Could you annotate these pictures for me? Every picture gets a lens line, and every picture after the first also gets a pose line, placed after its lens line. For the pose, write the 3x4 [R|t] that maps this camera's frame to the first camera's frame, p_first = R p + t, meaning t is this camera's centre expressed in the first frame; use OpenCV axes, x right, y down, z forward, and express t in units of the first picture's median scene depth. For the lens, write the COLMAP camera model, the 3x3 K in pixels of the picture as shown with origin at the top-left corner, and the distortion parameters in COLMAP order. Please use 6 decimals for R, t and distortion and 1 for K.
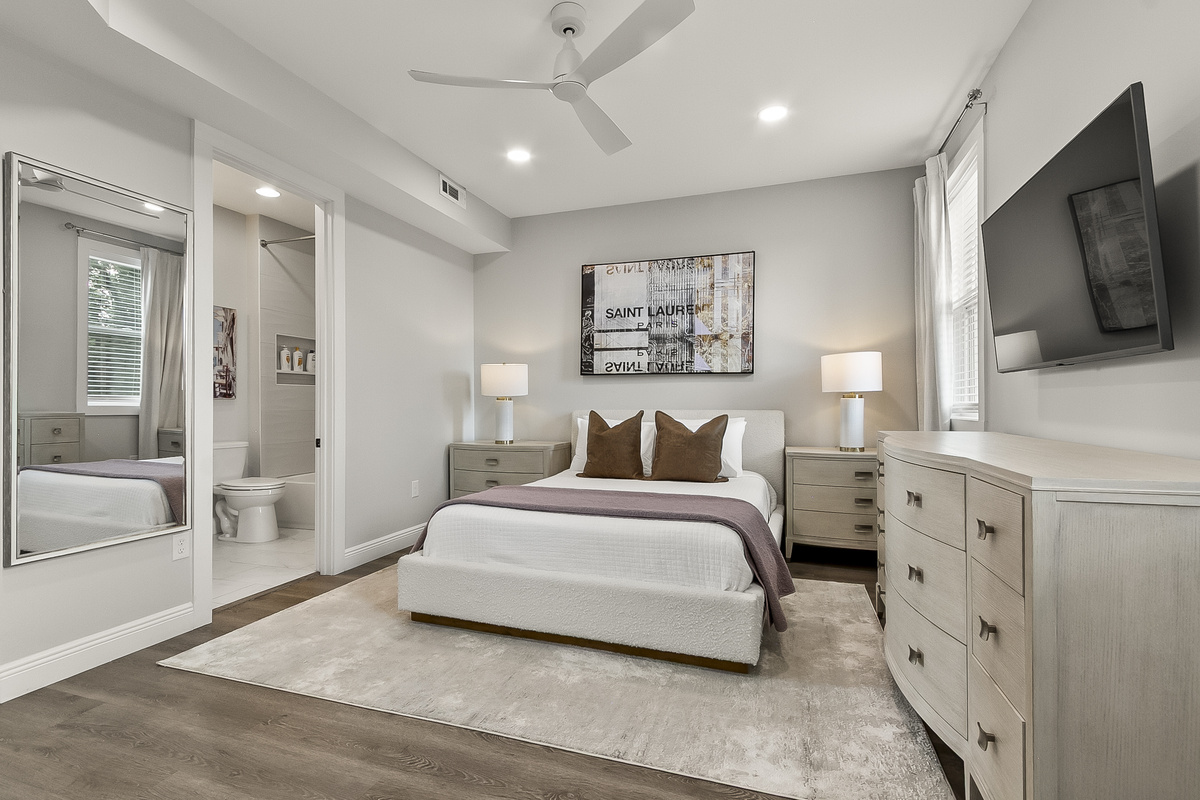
lens RADIAL K [[551.0, 0, 593.5], [0, 551.0, 406.8], [0, 0, 1]] dist [0.005161, -0.000106]
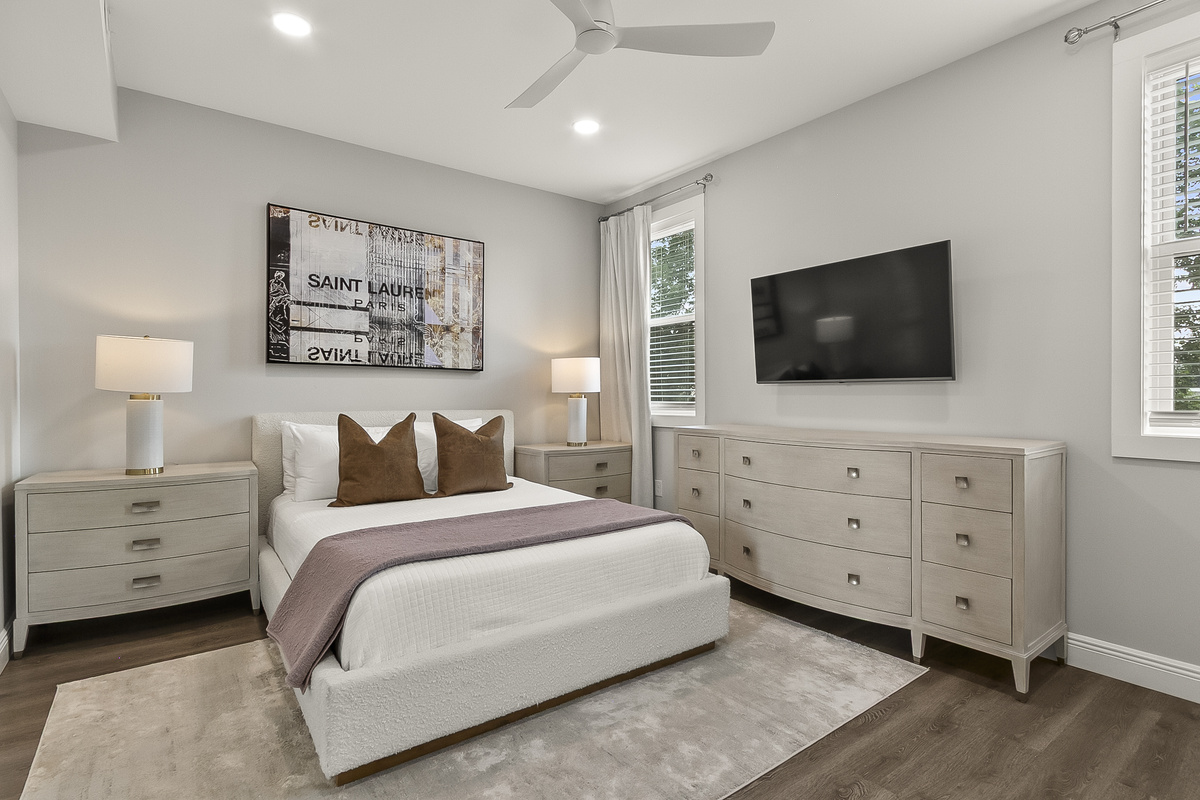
lens RADIAL K [[588.1, 0, 595.4], [0, 588.1, 396.8], [0, 0, 1]] dist [0.004974, 0.000292]
pose [[0.564014, 0.002072, 0.825763, -0.421854], [0.002926, 0.999986, -0.004508, -0.010851], [-0.825760, 0.004959, 0.564000, 0.261440]]
